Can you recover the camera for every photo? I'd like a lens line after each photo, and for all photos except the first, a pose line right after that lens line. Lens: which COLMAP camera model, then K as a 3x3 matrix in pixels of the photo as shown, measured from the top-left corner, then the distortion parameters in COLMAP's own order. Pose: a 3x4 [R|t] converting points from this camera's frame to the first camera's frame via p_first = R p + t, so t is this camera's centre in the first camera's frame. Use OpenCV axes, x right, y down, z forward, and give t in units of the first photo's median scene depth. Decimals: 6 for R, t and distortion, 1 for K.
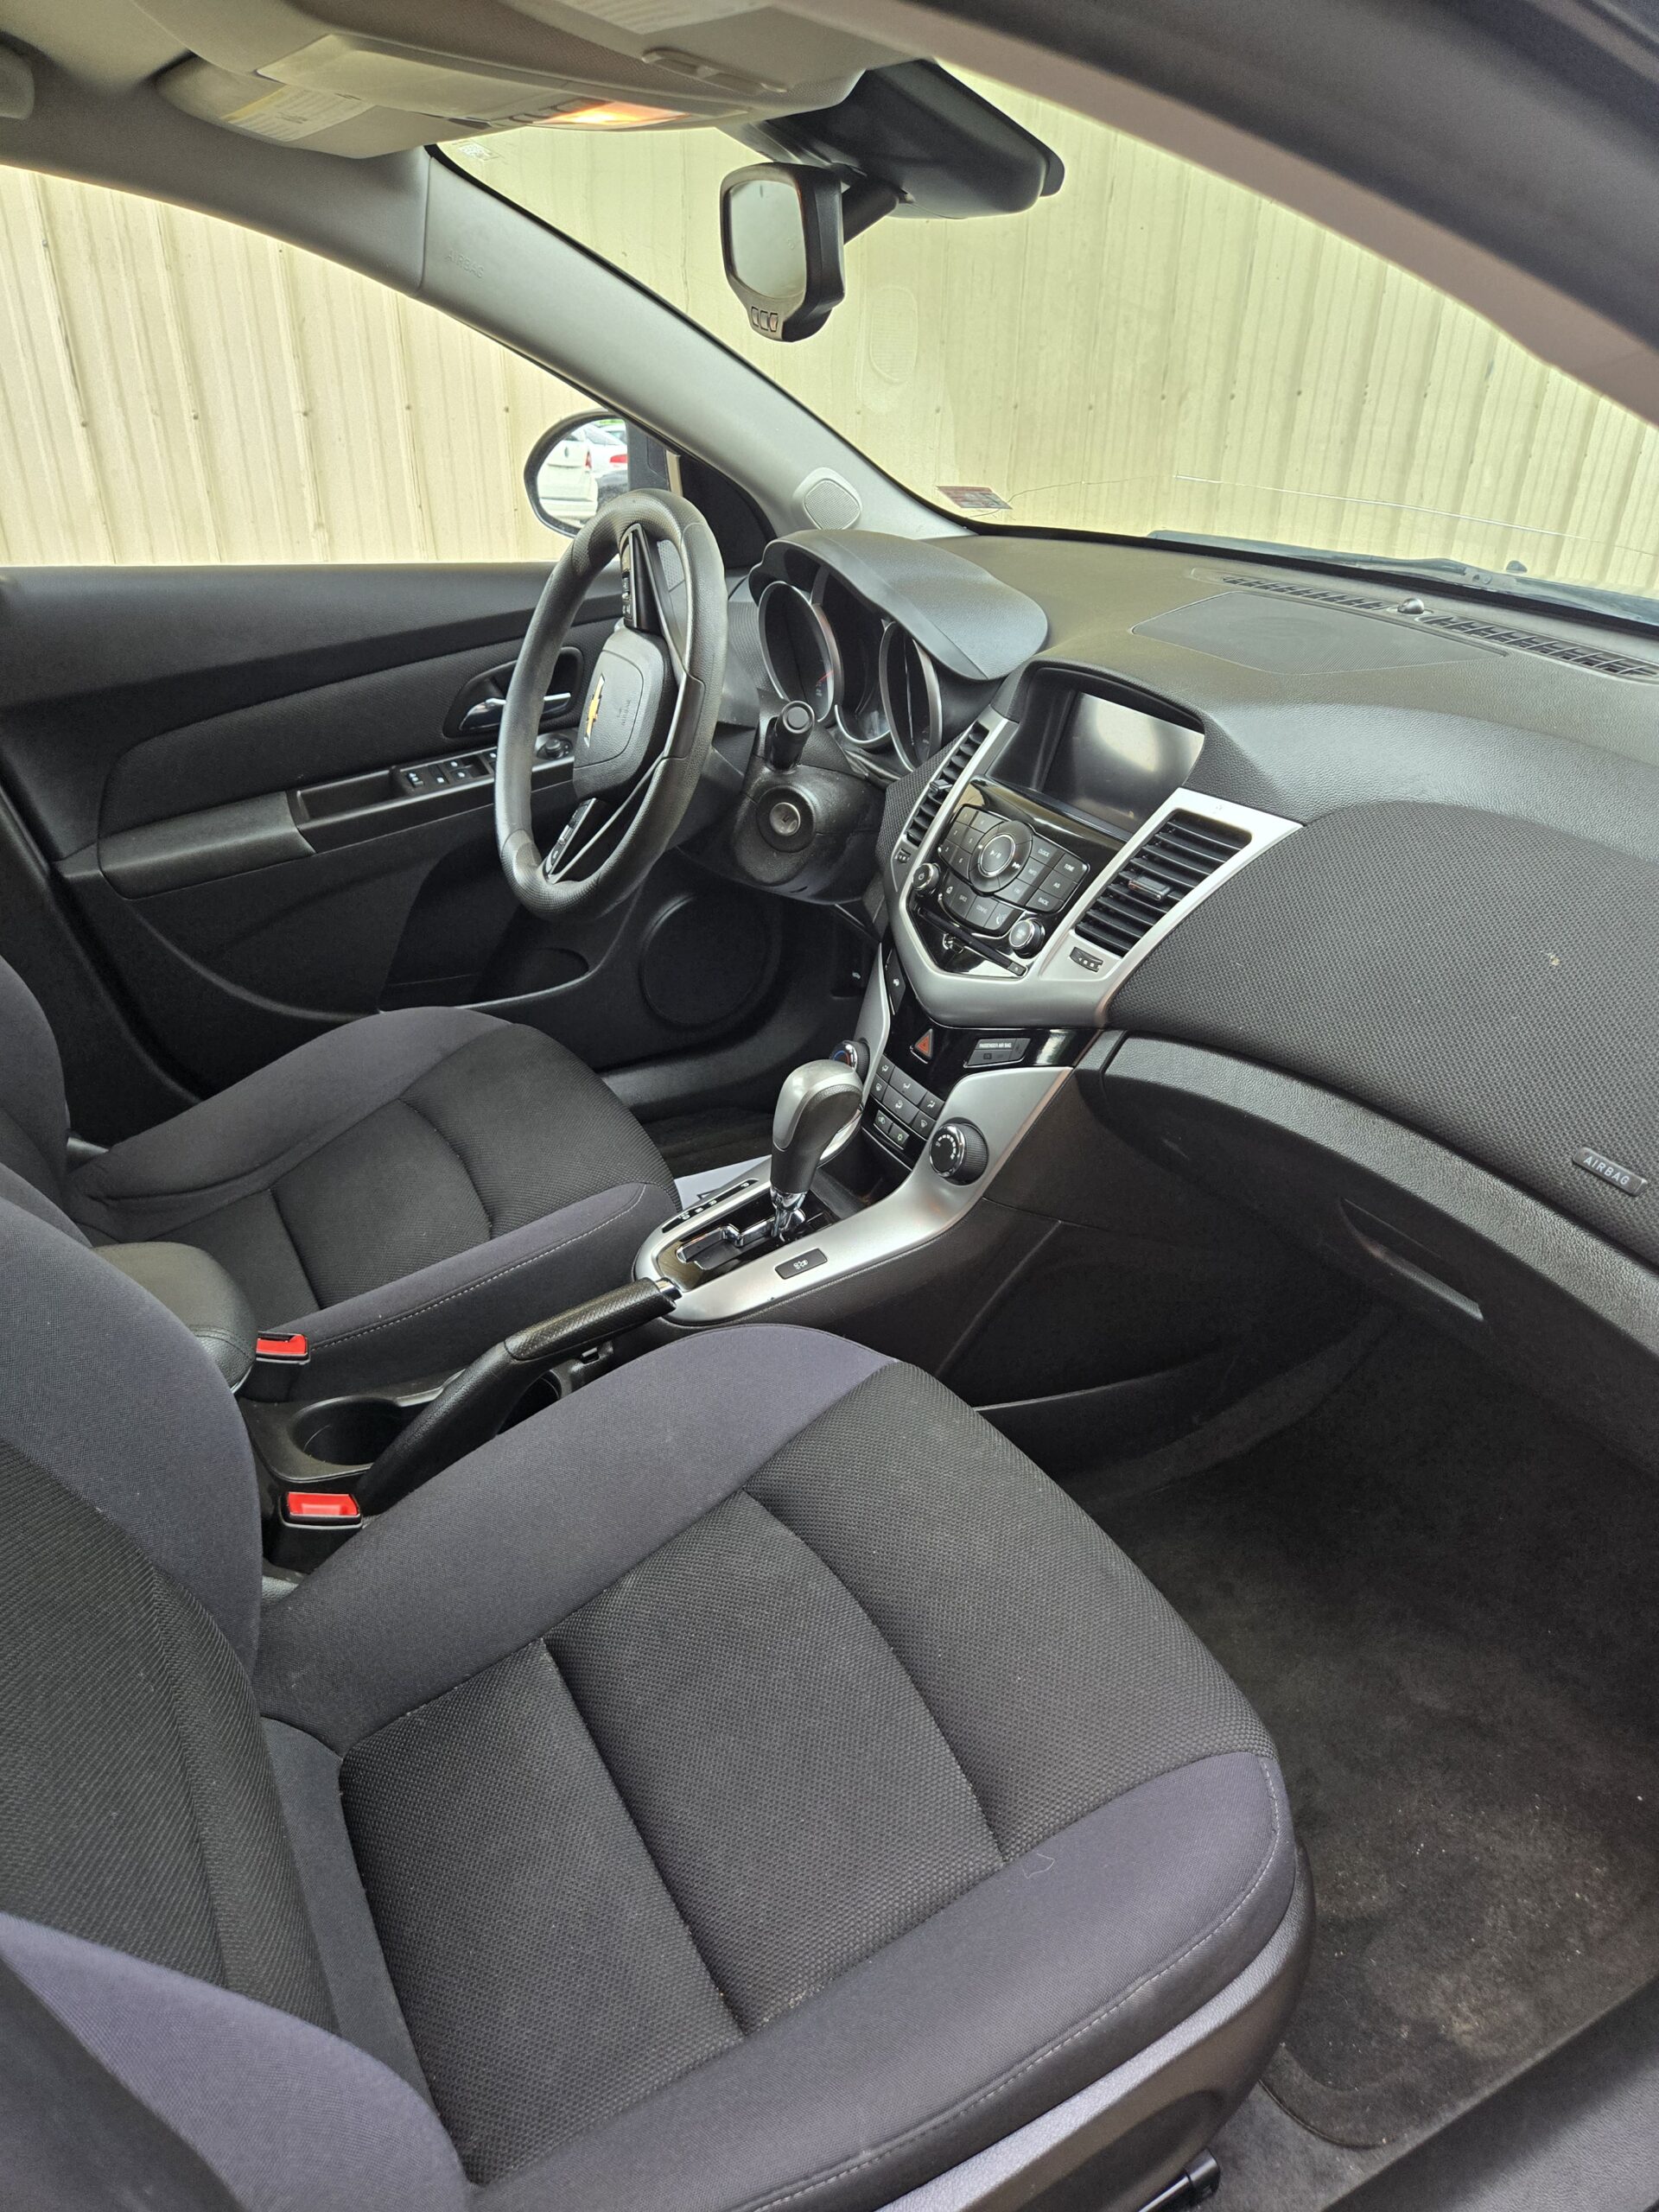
lens RADIAL K [[1489.2, 0, 823.2], [0, 1489.2, 1112.2], [0, 0, 1]] dist [0.067248, -0.060664]
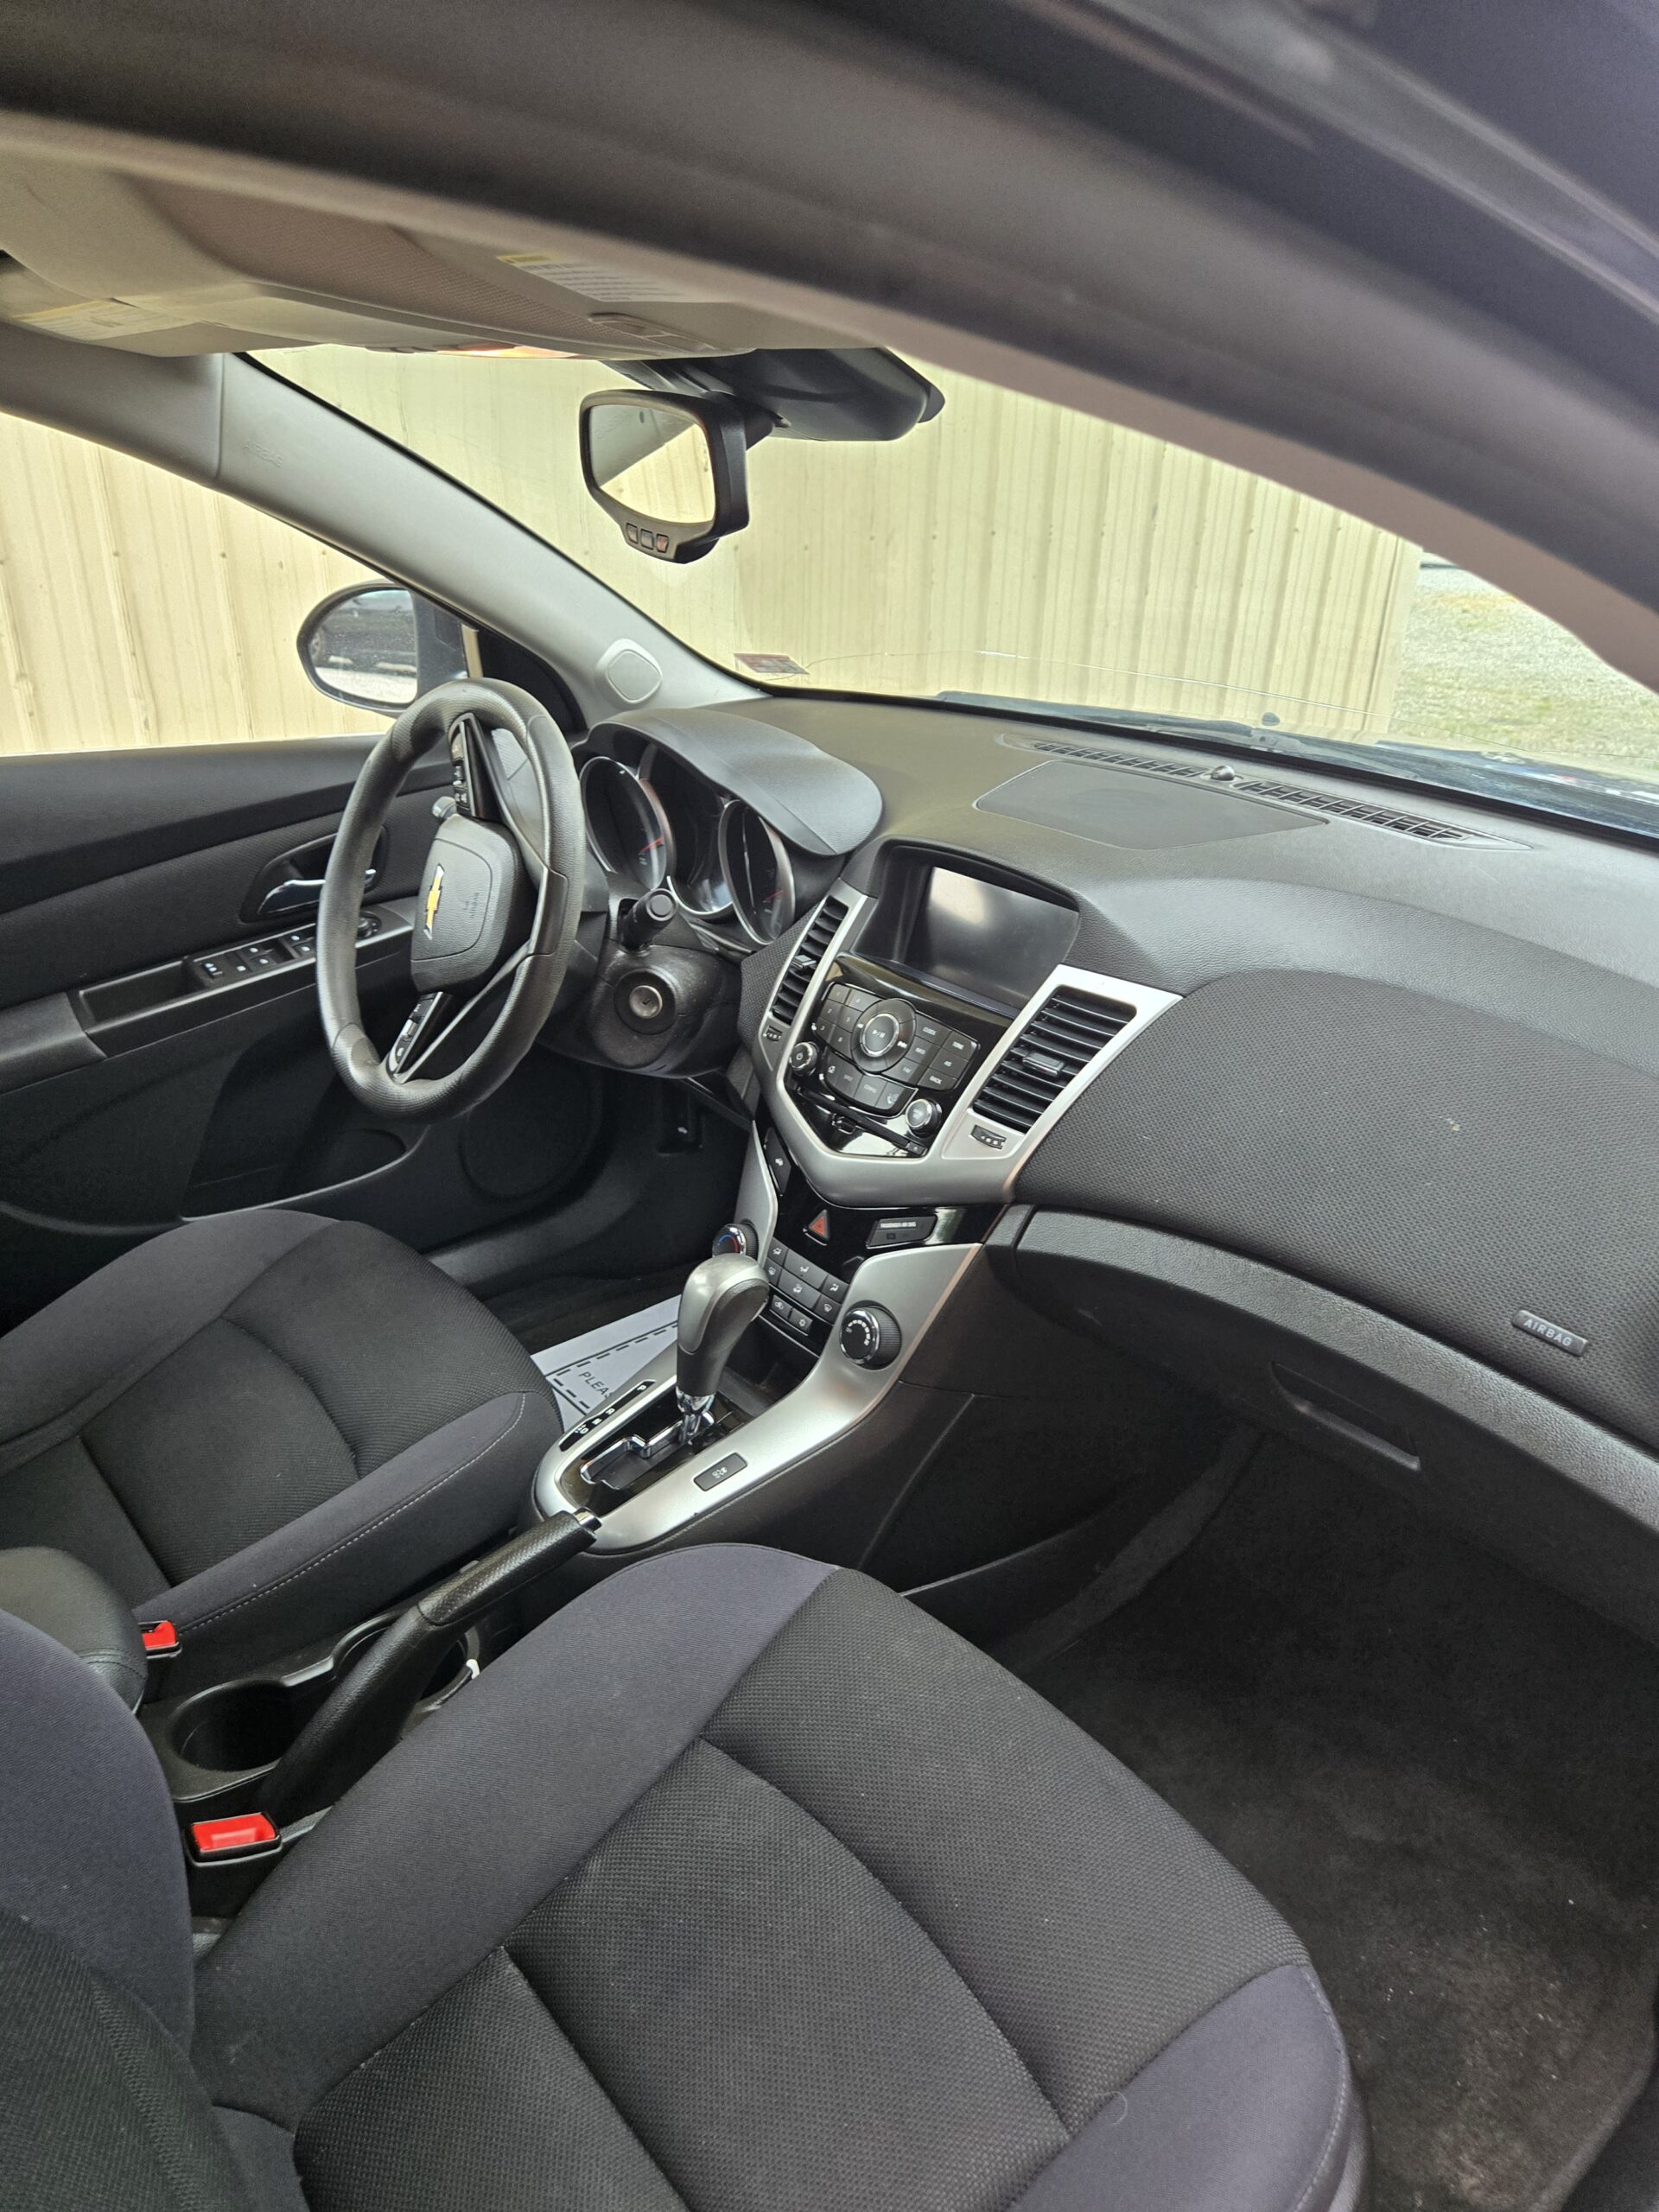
lens RADIAL K [[1481.7, 0, 822.9], [0, 1481.7, 1105.8], [0, 0, 1]] dist [0.067424, -0.059379]
pose [[0.980890, -0.074450, 0.179758, -0.102242], [0.086799, 0.994305, -0.061829, -0.065462], [-0.174131, 0.076250, 0.981766, 0.033886]]
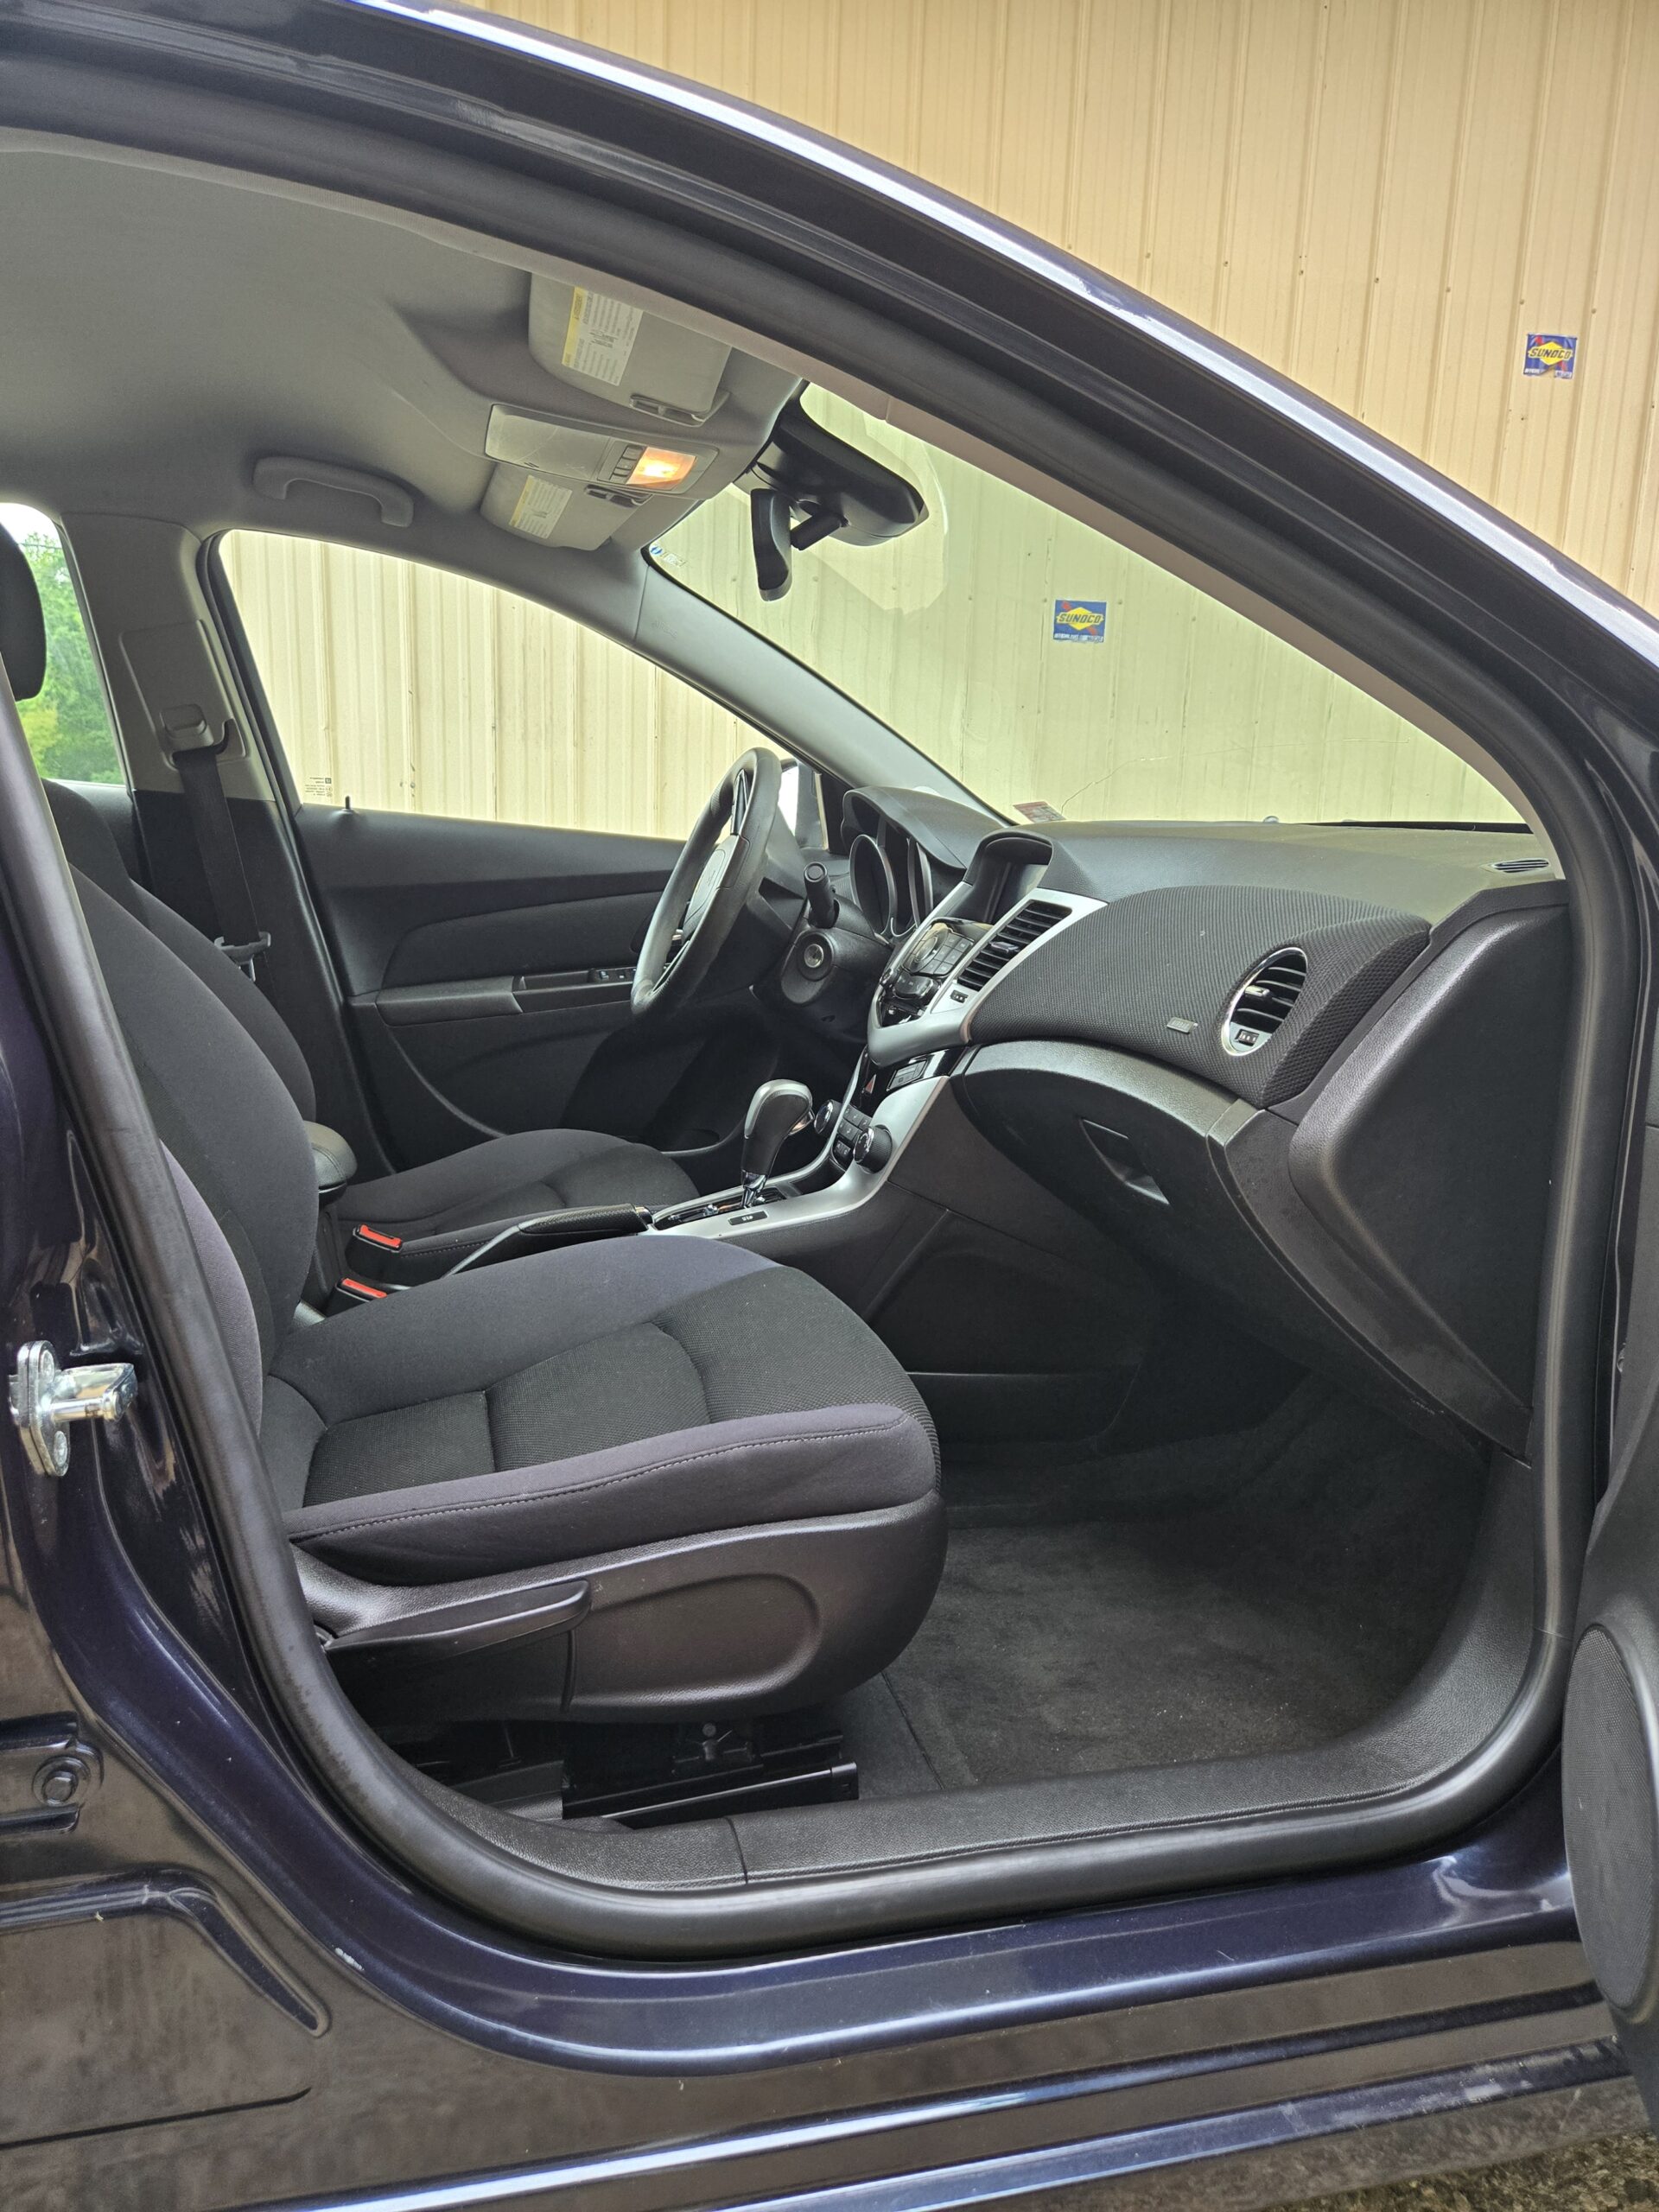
lens RADIAL K [[1475.3, 0, 838.1], [0, 1475.3, 1102.7], [0, 0, 1]] dist [0.061136, -0.000483]
pose [[0.972406, 0.061019, -0.225172, 0.352357], [-0.132335, 0.939151, -0.316989, 0.408692], [0.192128, 0.338041, 0.921312, -0.241062]]
